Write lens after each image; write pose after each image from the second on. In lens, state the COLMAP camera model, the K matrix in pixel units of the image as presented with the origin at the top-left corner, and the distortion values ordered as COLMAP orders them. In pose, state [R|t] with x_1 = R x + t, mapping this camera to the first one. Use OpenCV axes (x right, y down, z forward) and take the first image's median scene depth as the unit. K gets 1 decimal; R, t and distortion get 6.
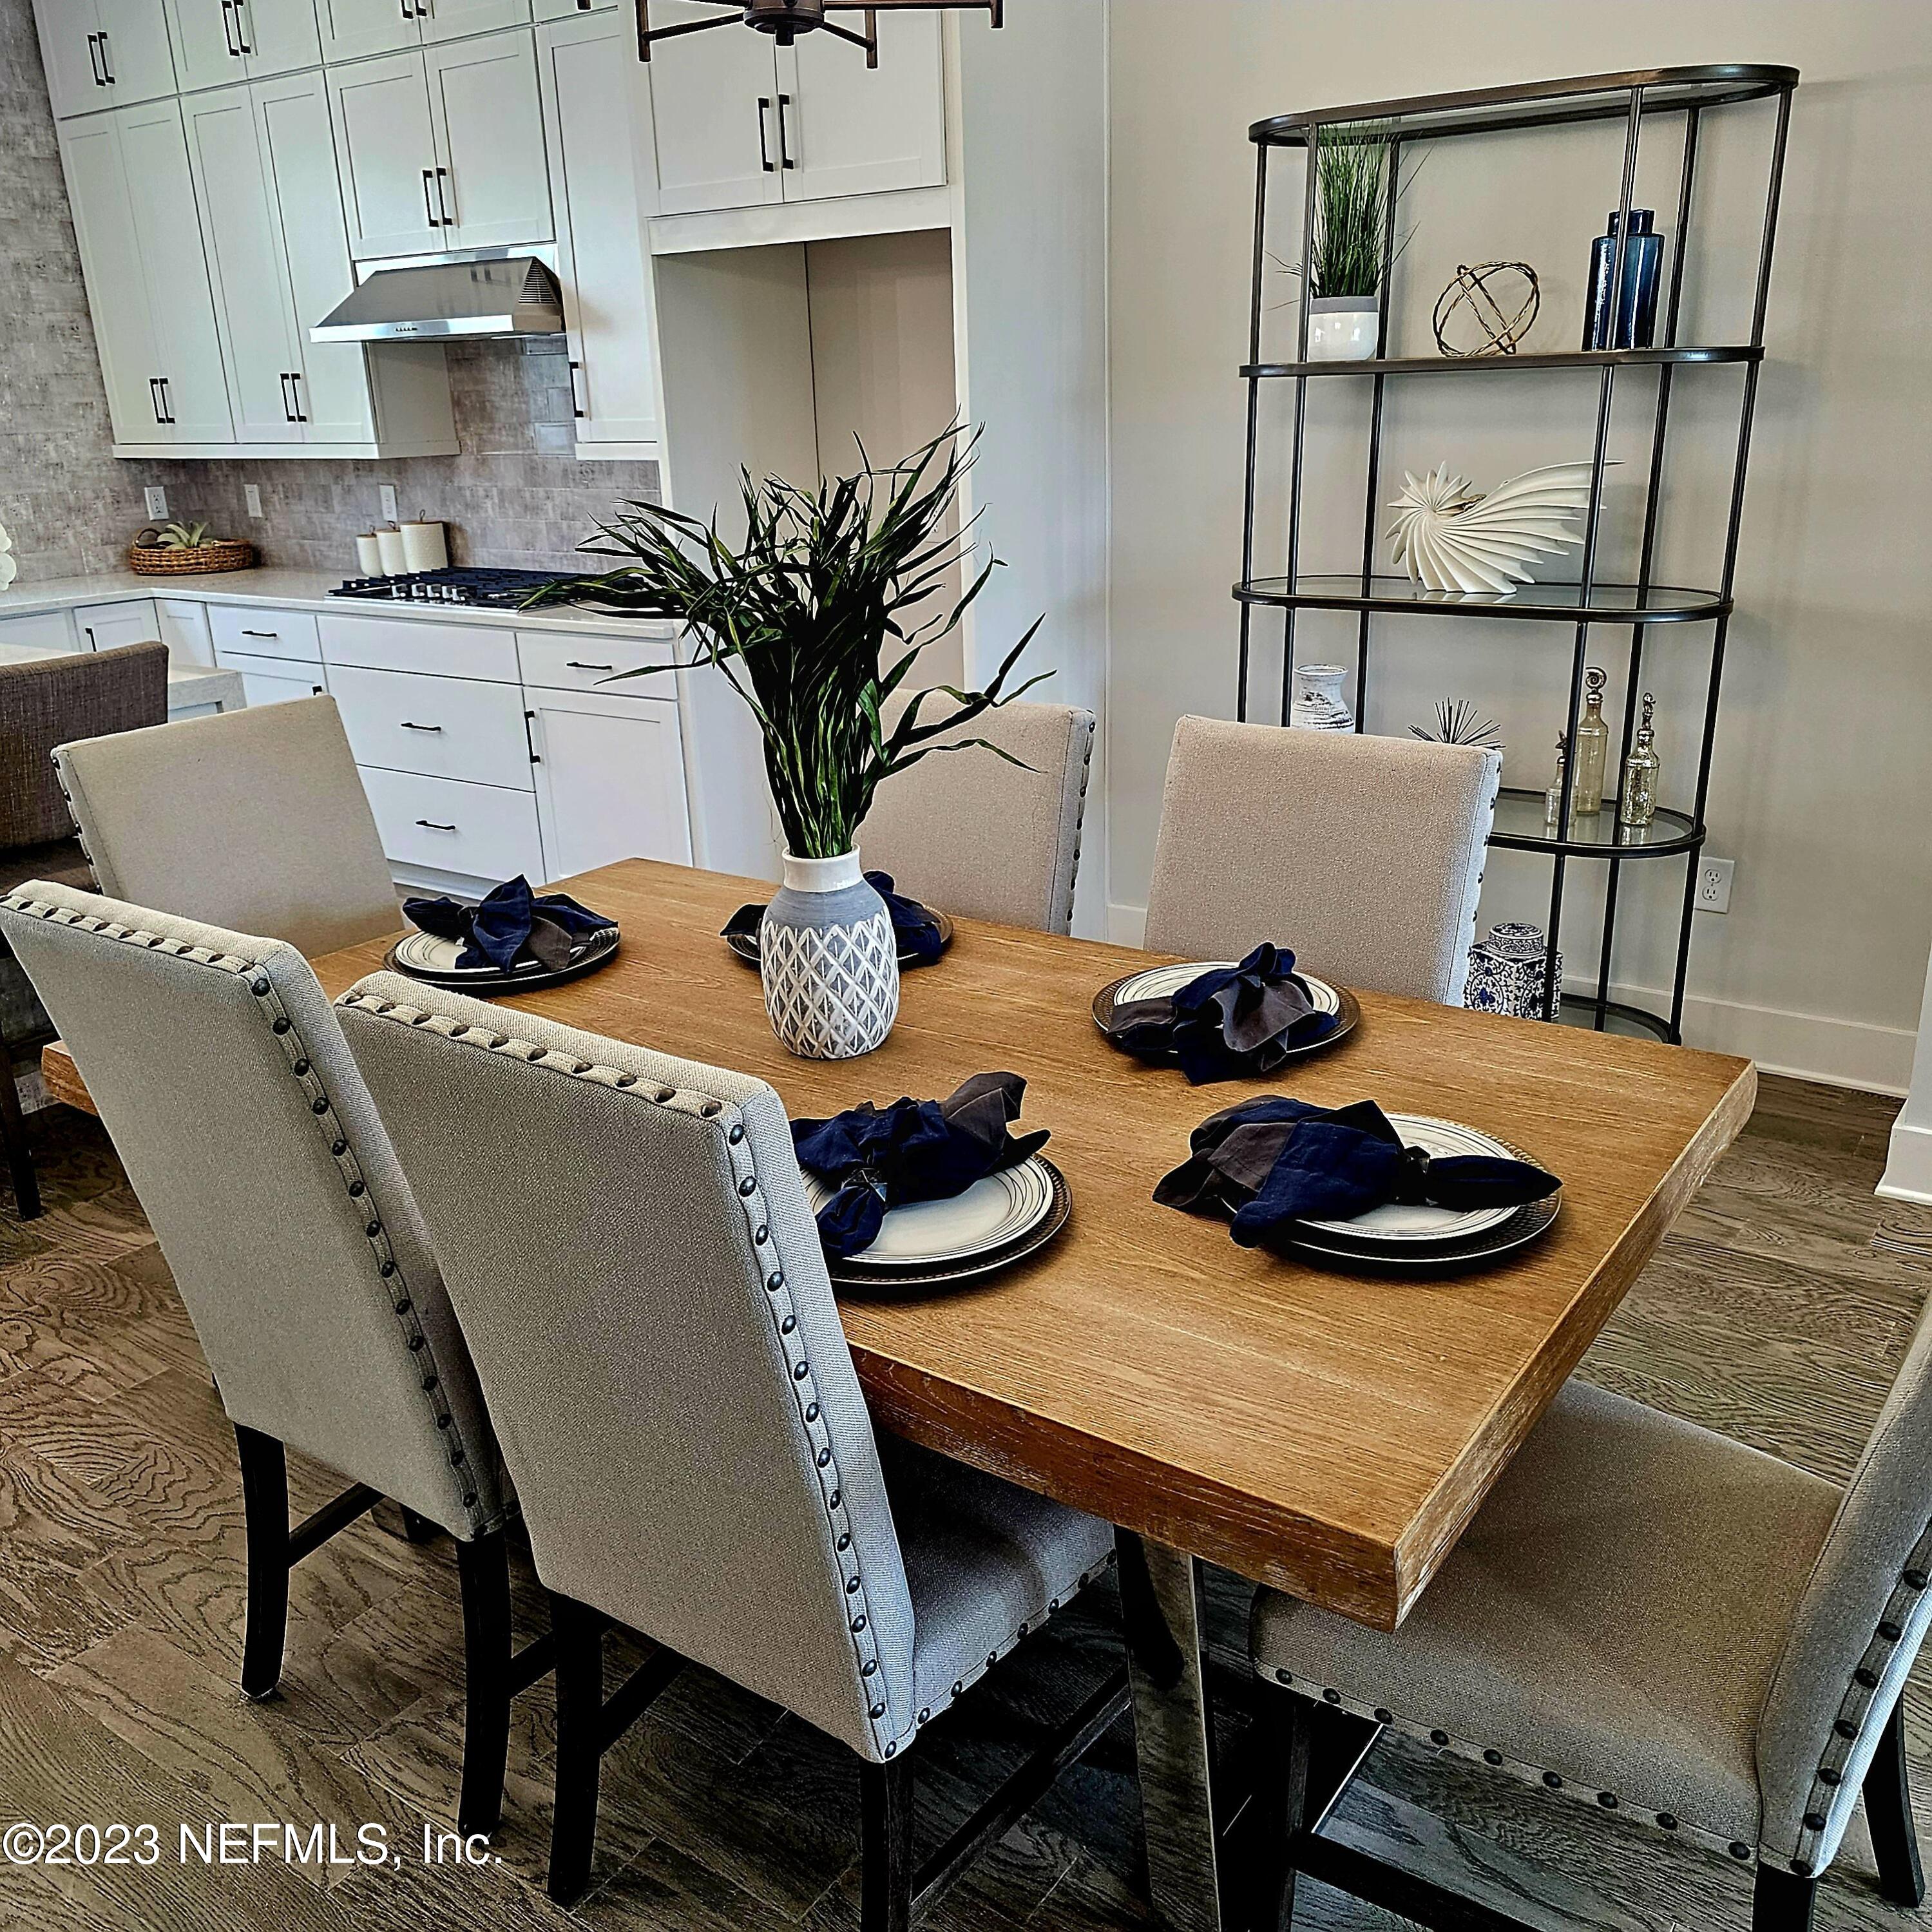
lens RADIAL K [[1731.6, 0, 966.3], [0, 1731.6, 970.9], [0, 0, 1]] dist [-0.007336, -0.009542]
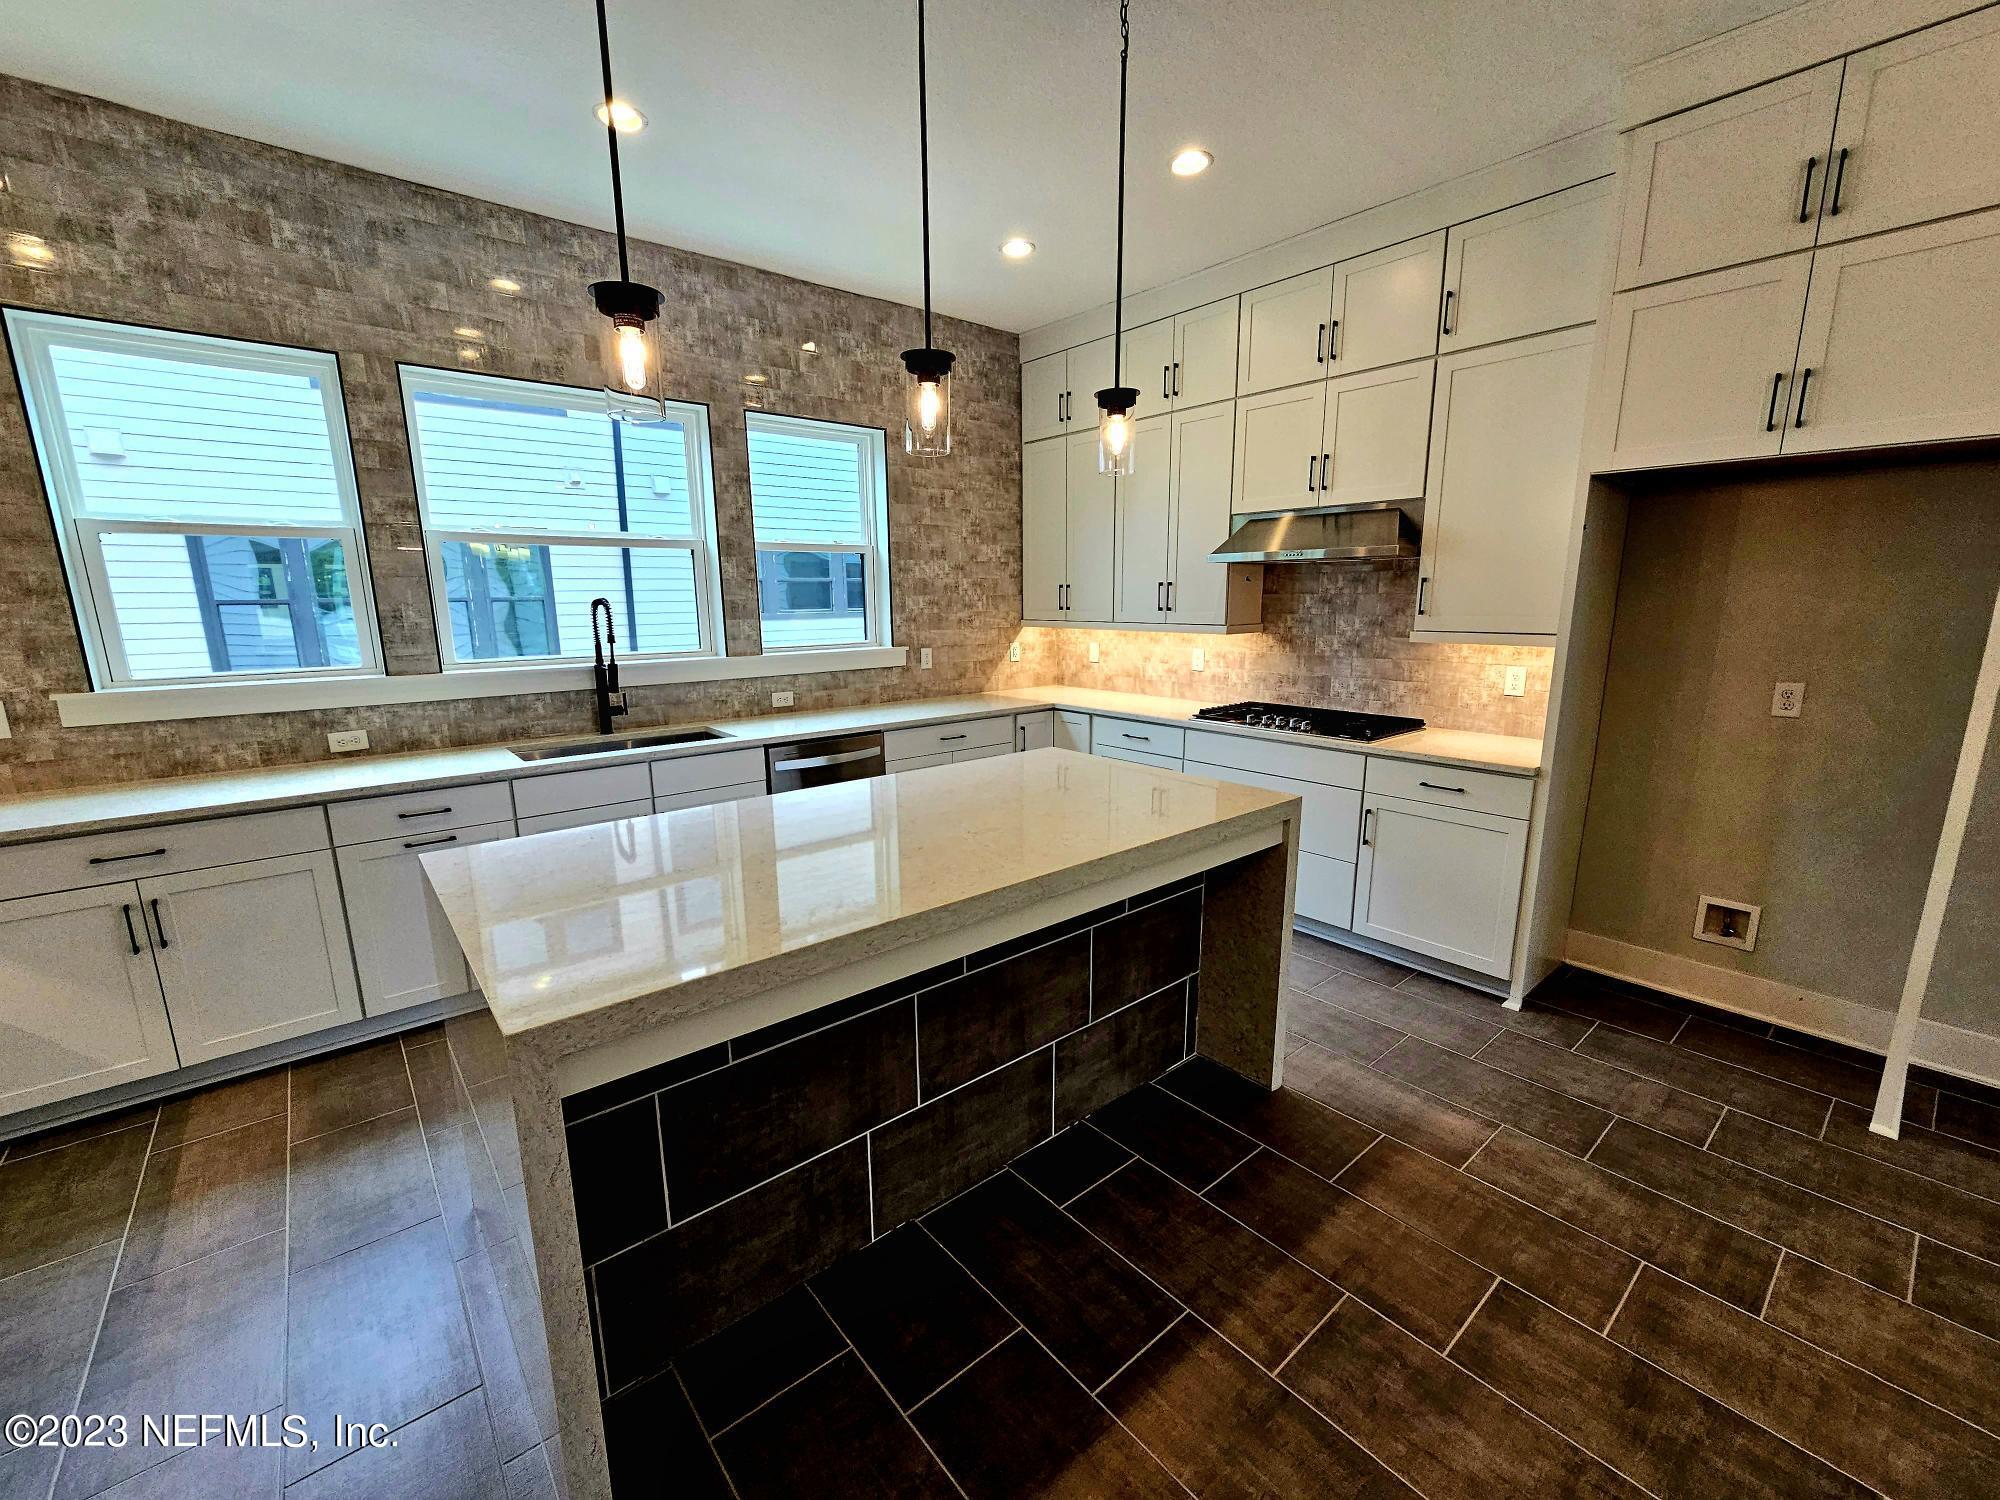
lens RADIAL K [[816.0, 0, 991.3], [0, 816.0, 765.0], [0, 0, 1]] dist [-0.002264, 0.001408]
pose [[0.966031, 0.073403, -0.247783, -0.369288], [-0.103366, 0.988525, -0.110154, -0.074792], [0.236854, 0.132025, 0.962533, 0.247470]]
